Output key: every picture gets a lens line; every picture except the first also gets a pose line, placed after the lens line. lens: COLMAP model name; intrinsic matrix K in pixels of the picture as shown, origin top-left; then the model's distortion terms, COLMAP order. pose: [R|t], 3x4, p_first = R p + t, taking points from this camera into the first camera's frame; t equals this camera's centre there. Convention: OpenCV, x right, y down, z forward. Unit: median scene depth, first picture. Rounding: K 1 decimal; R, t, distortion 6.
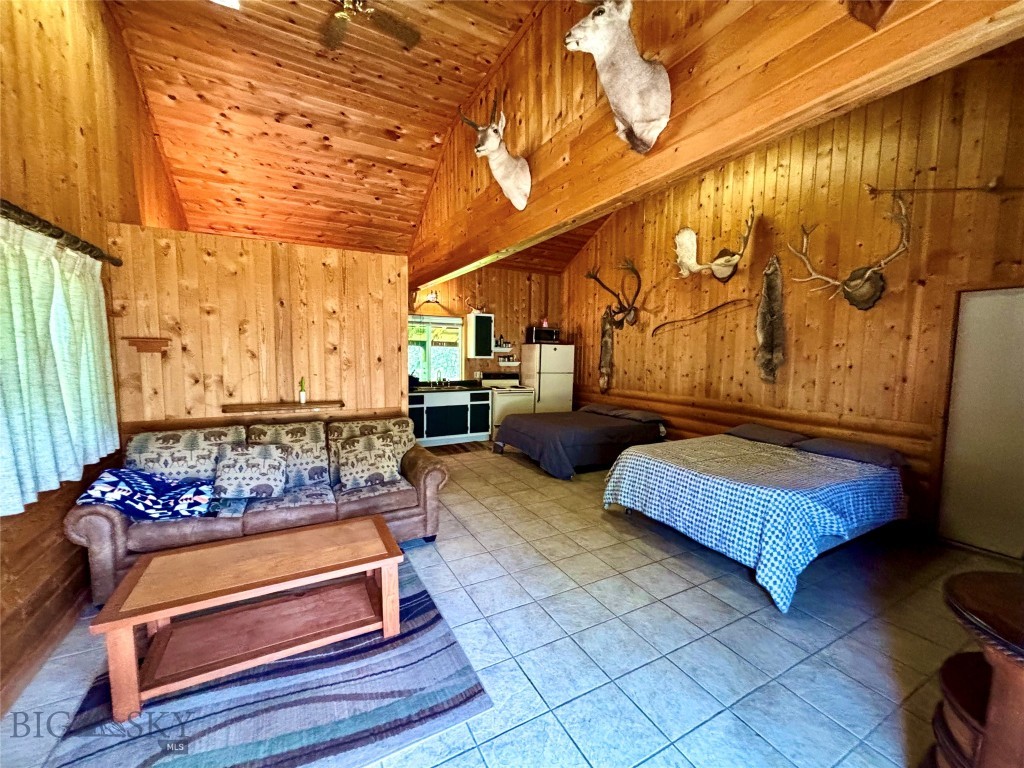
lens RADIAL K [[413.1, 0, 511.2], [0, 413.1, 387.0], [0, 0, 1]] dist [-0.000262, -0.000049]
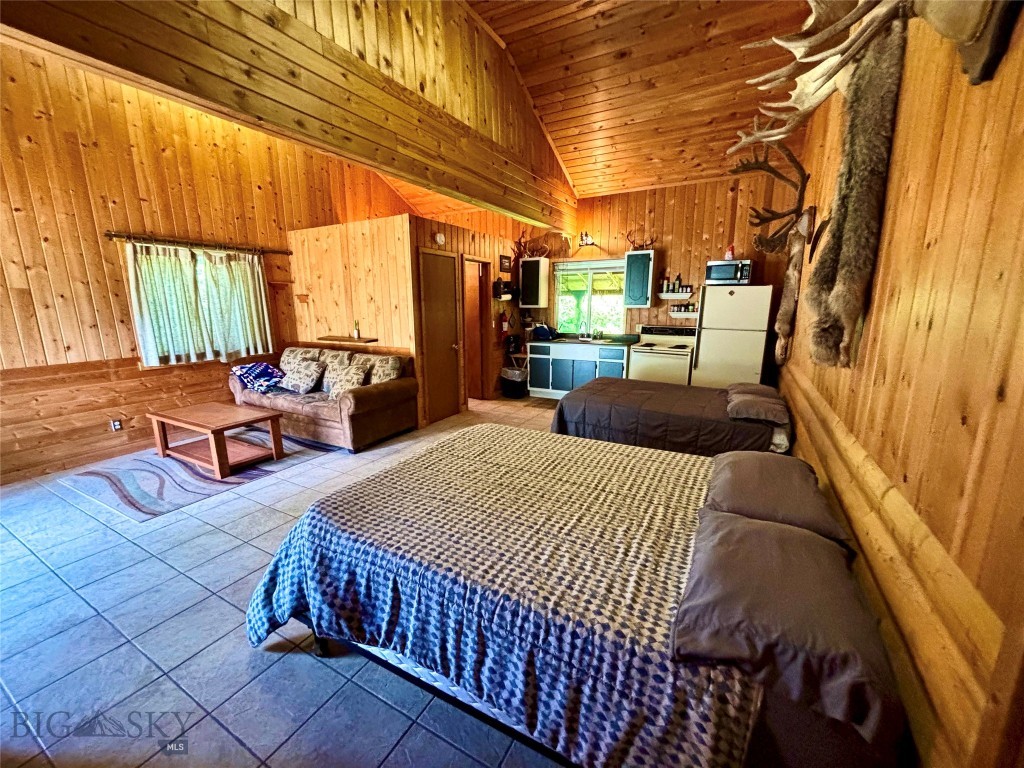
lens RADIAL K [[413.1, 0, 509.7], [0, 413.1, 386.5], [0, 0, 1]] dist [-0.000262, -0.000049]
pose [[0.532029, 0.151074, -0.833140, 0.505700], [-0.062437, 0.988275, 0.139333, -0.013996], [0.844421, -0.022111, 0.535224, 0.351755]]
